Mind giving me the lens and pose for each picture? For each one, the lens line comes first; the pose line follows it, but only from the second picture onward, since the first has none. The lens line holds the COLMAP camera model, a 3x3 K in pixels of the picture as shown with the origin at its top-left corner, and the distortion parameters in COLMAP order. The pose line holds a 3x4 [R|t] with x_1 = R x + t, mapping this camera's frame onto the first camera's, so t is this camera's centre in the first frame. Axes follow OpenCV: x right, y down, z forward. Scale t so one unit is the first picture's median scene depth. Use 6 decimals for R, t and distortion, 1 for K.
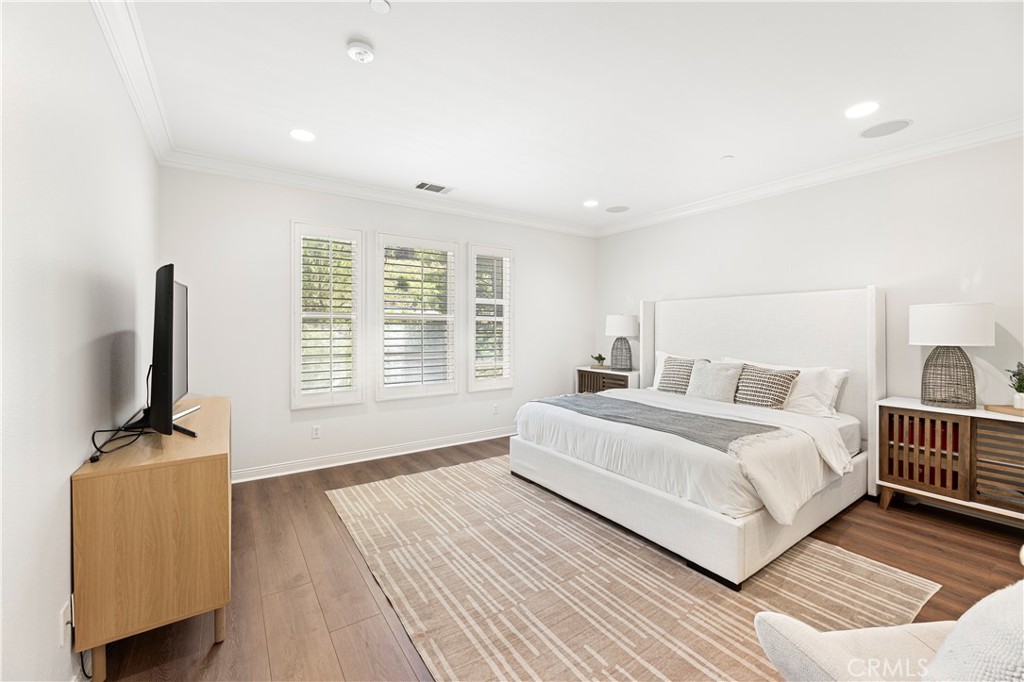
lens RADIAL K [[409.9, 0, 507.3], [0, 409.9, 328.0], [0, 0, 1]] dist [0.001220, 0.000085]
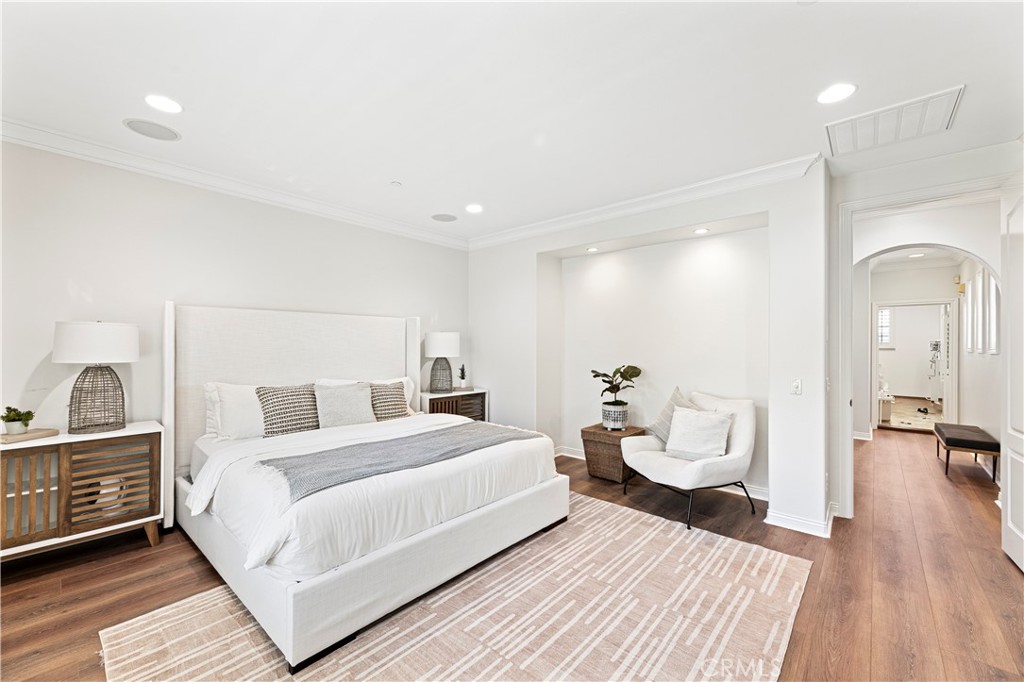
lens RADIAL K [[404.3, 0, 512.0], [0, 404.3, 341.0], [0, 0, 1]] dist [0.001133, -0.000310]
pose [[-0.238193, 0.009385, 0.971172, -0.706672], [-0.001826, 0.999947, -0.010111, -0.008308], [-0.971216, -0.004181, -0.238164, 1.278555]]
